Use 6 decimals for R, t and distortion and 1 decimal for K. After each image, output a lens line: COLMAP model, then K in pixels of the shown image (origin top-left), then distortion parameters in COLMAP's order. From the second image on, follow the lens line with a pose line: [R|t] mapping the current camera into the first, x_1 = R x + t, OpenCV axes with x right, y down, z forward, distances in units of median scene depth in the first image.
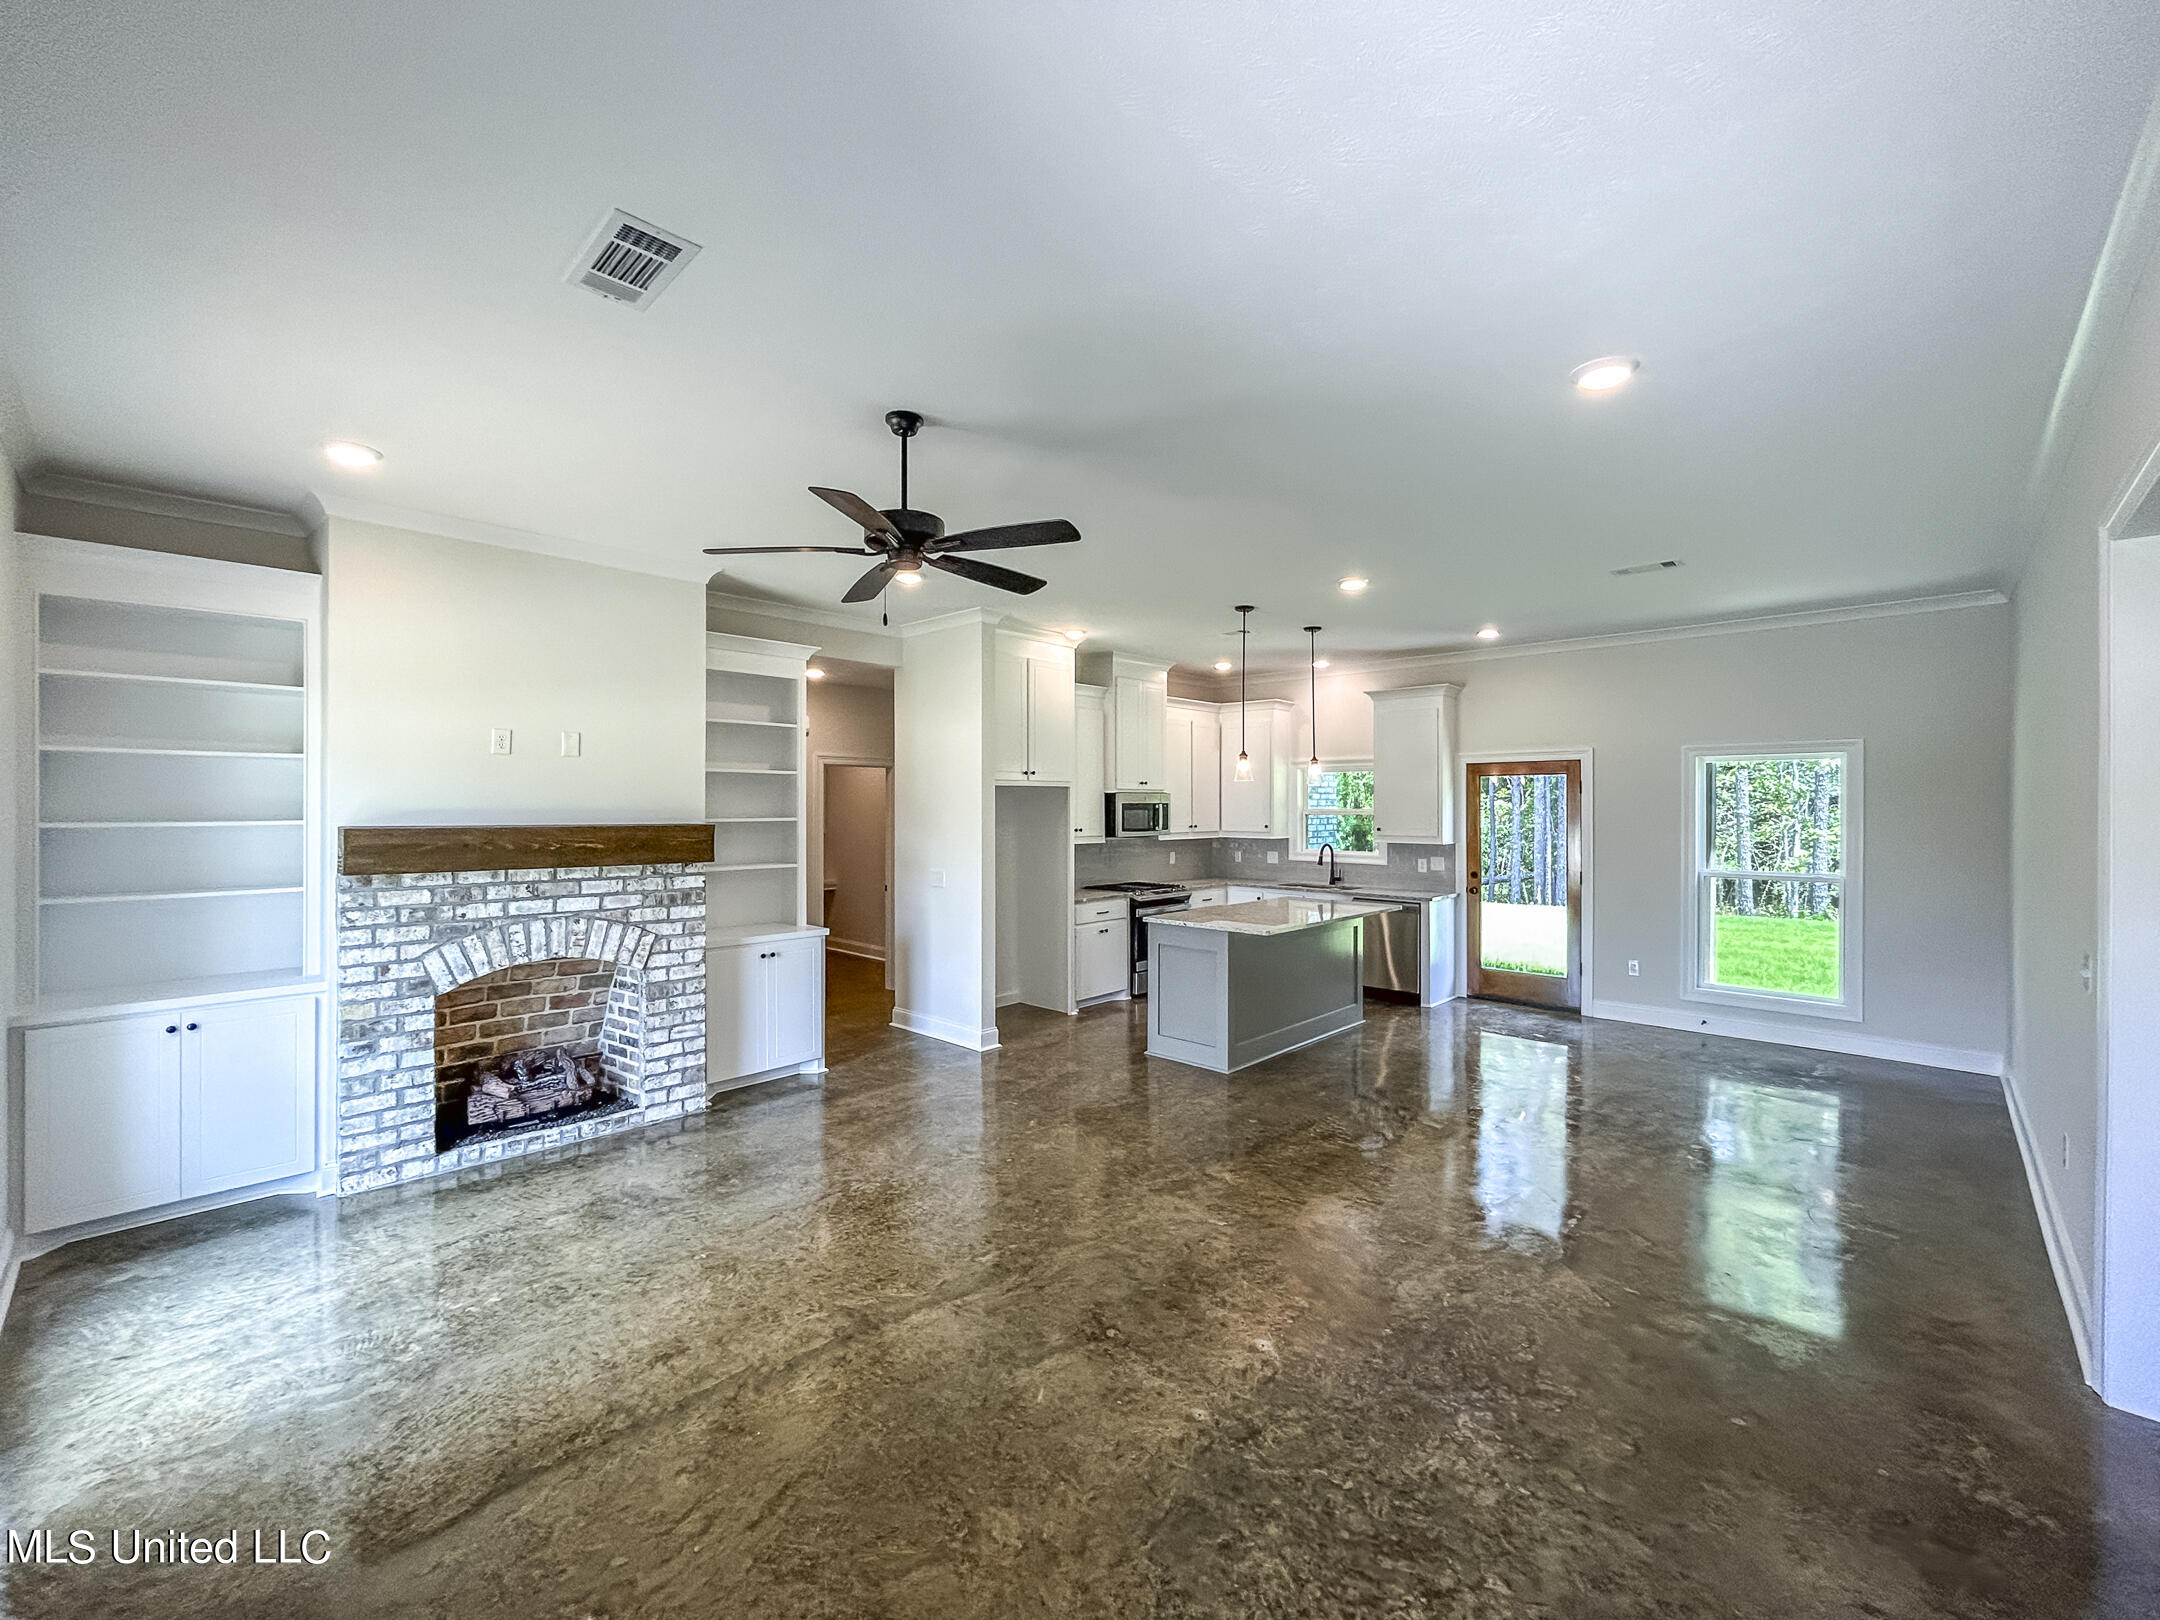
lens RADIAL K [[889.4, 0, 1081.2], [0, 889.4, 810.2], [0, 0, 1]] dist [-0.009592, 0.001168]
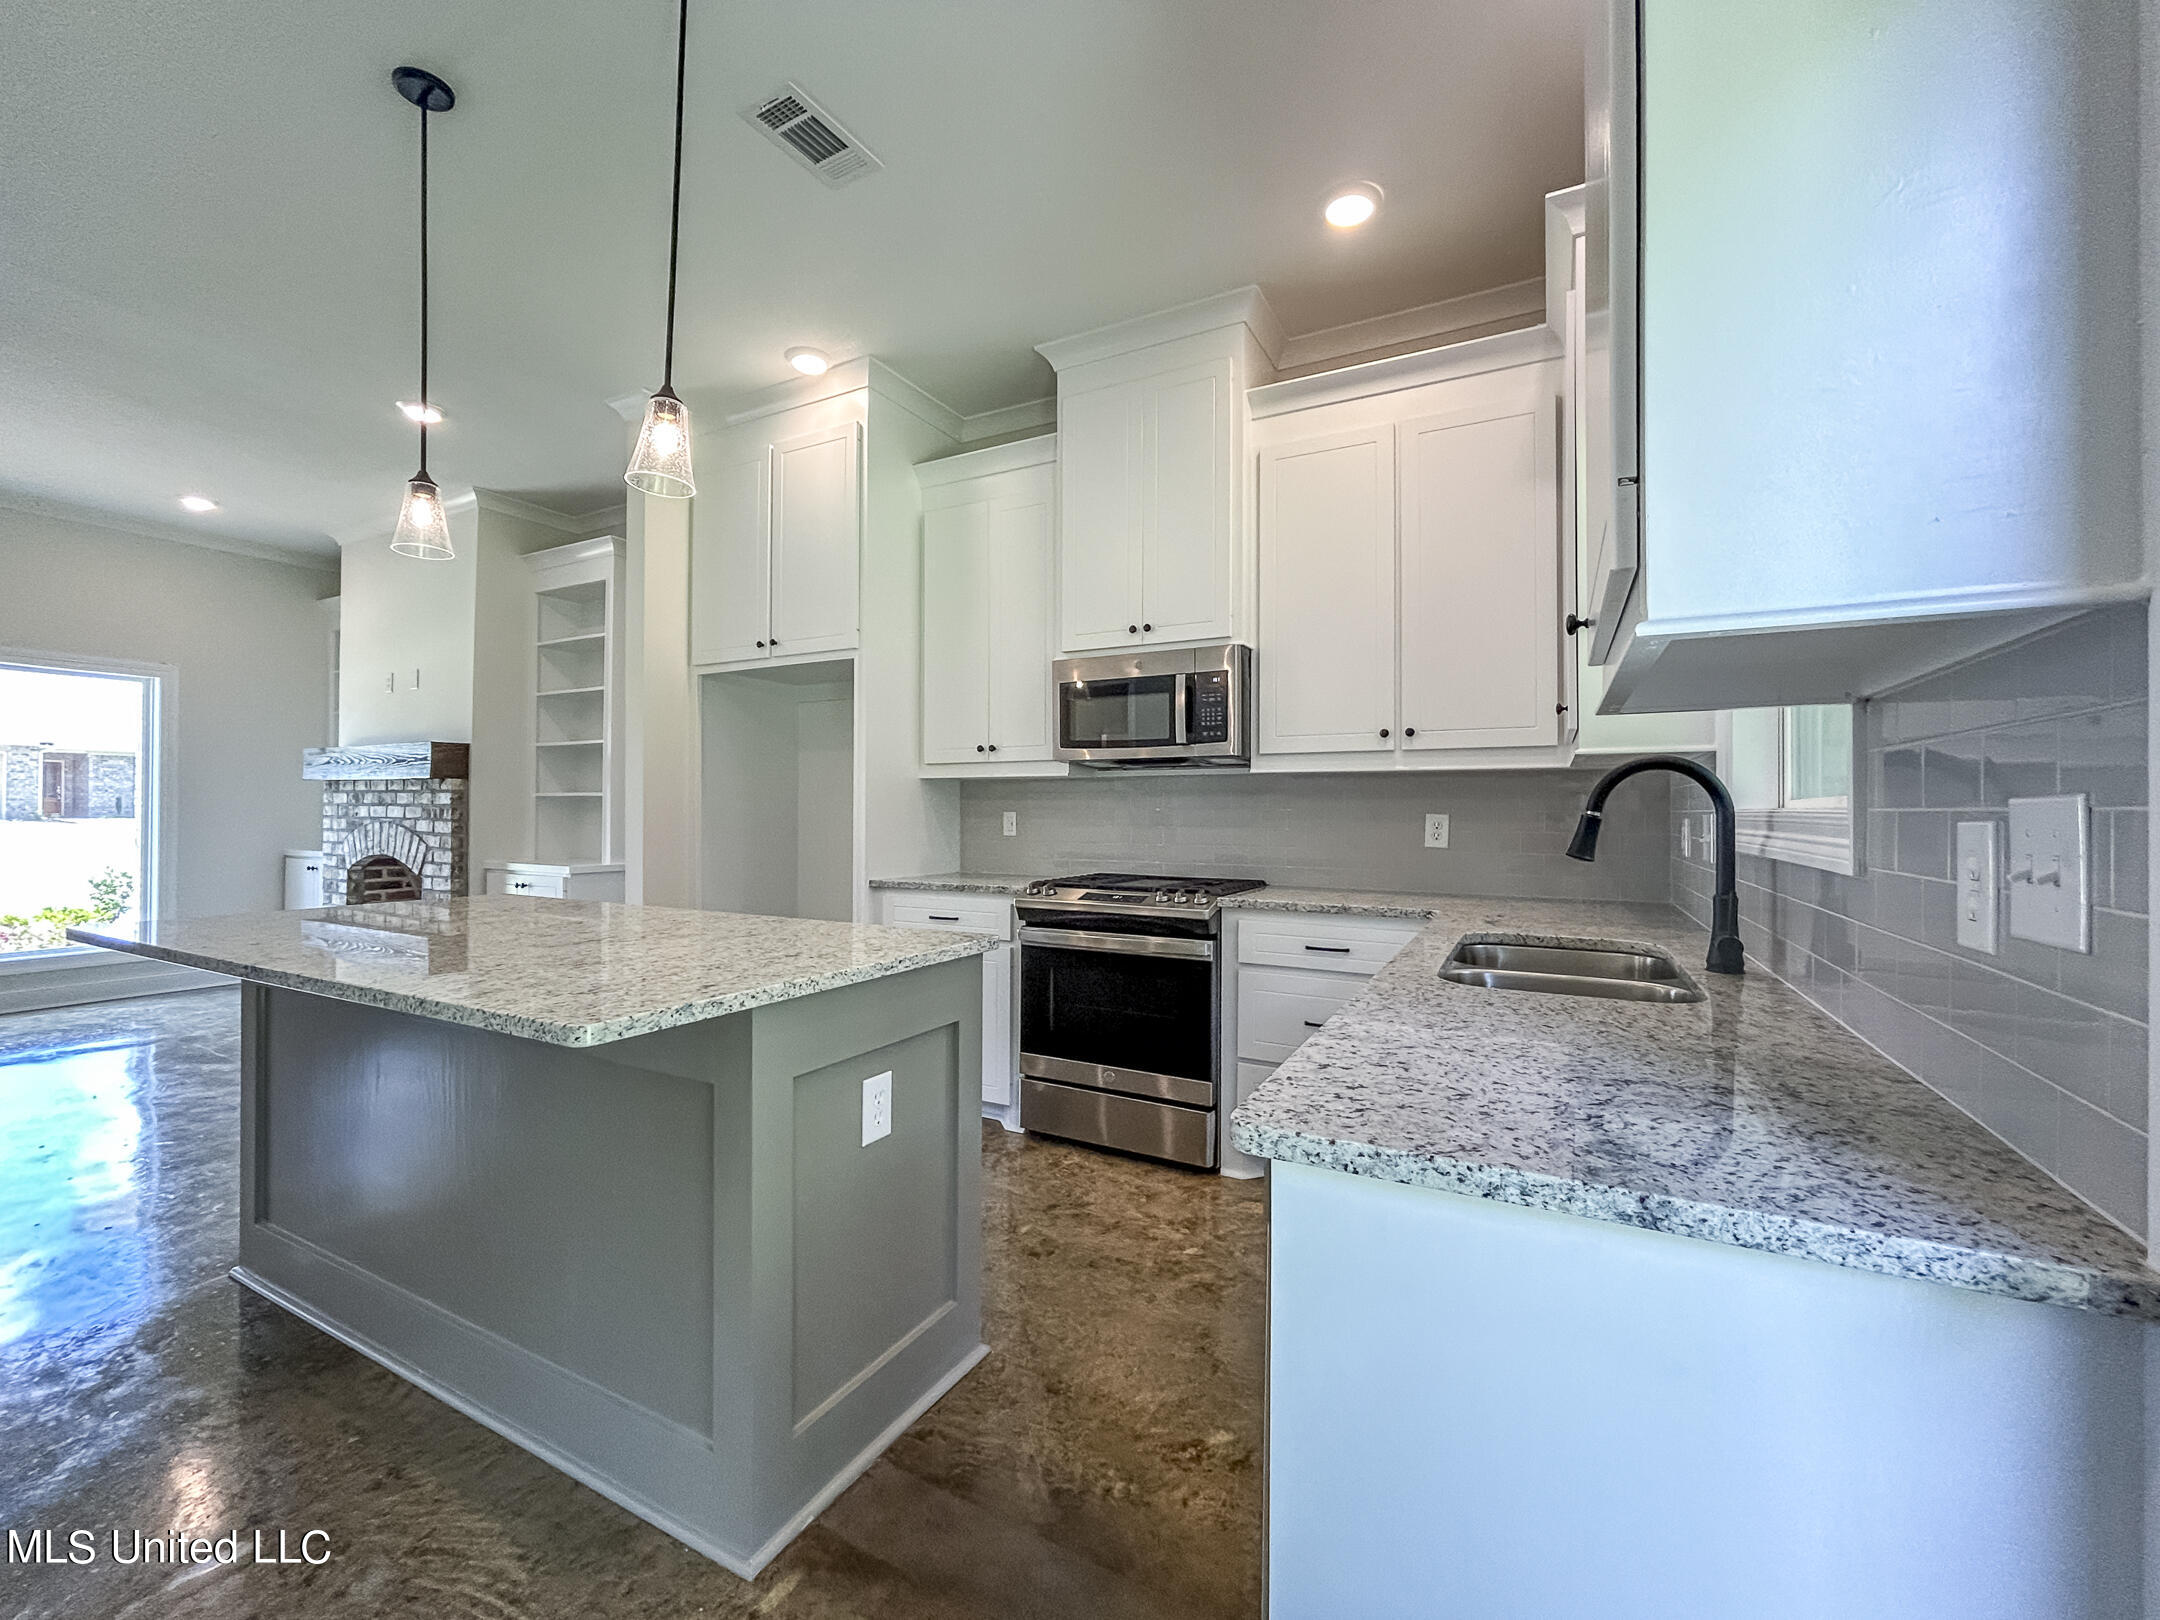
lens RADIAL K [[889.4, 0, 1067.4], [0, 889.4, 800.5], [0, 0, 1]] dist [-0.009592, 0.001168]
pose [[0.270600, -0.009796, -0.962642, 0.784021], [-0.009114, 0.999877, -0.012736, 0.093365], [0.962649, 0.012220, 0.270478, 1.478371]]
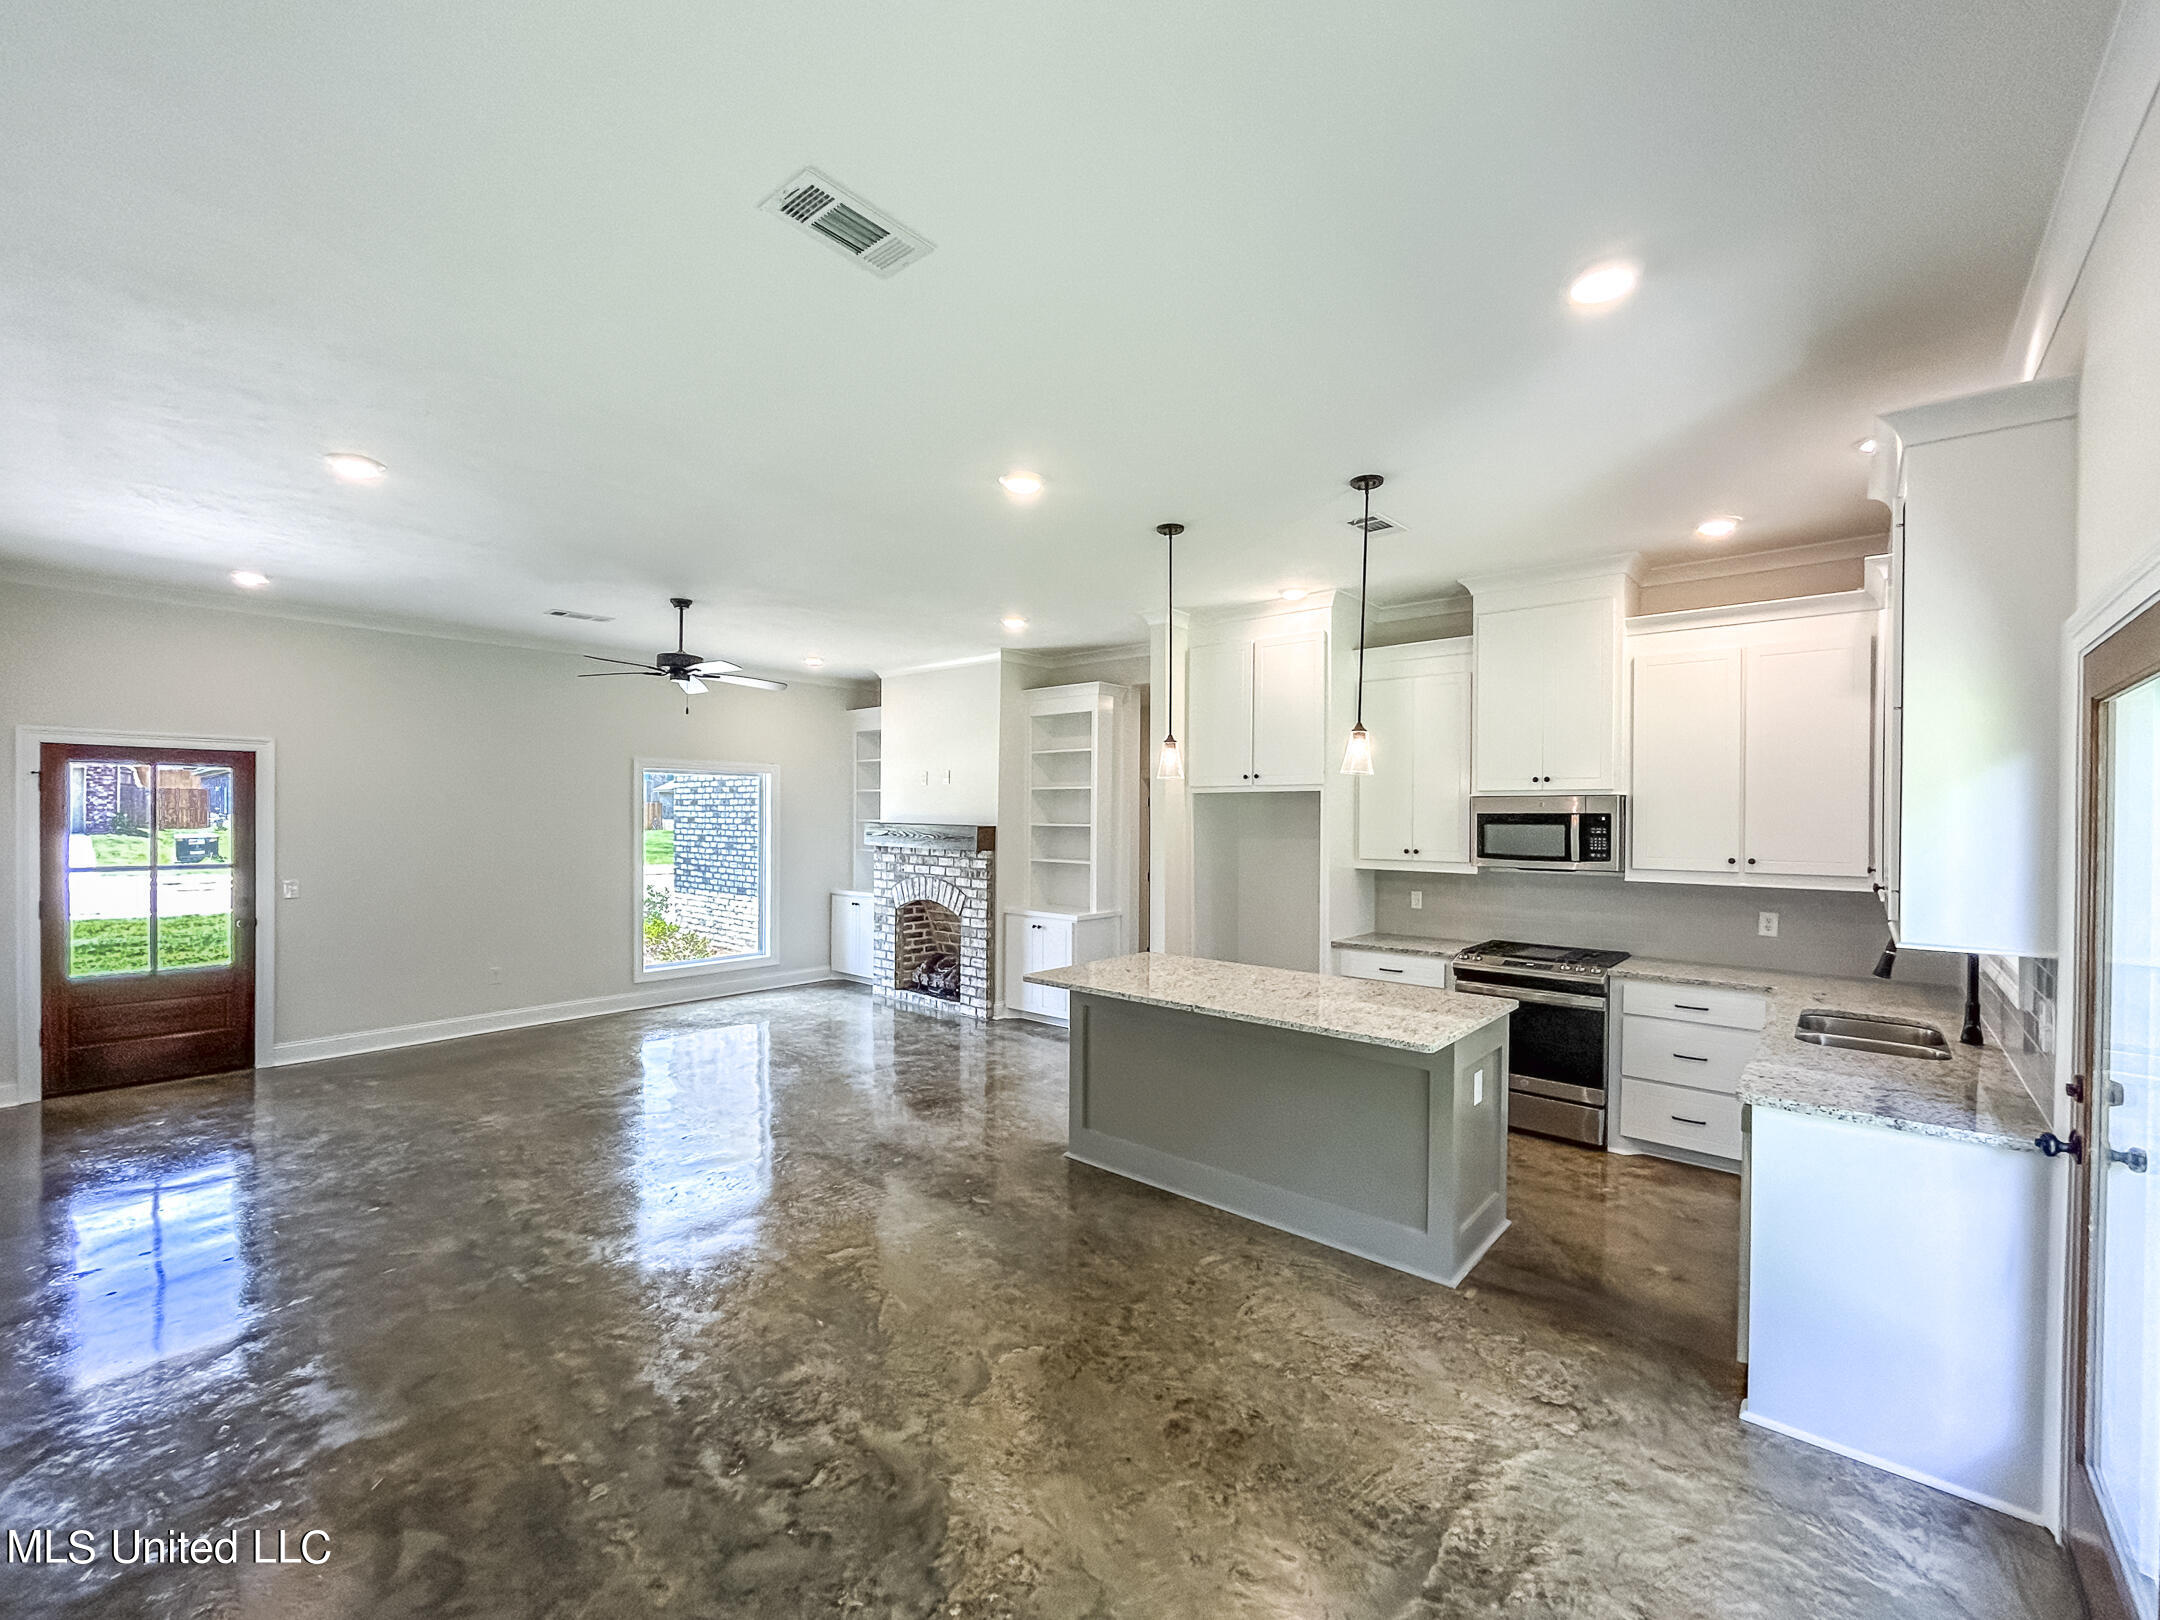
lens RADIAL K [[889.4, 0, 1101.2], [0, 889.4, 822.4], [0, 0, 1]] dist [-0.009592, 0.001168]
pose [[0.064996, 0.007075, -0.997860, 1.114421], [-0.013363, 0.999891, 0.006219, -0.001864], [0.997796, 0.012930, 0.065083, 1.149320]]
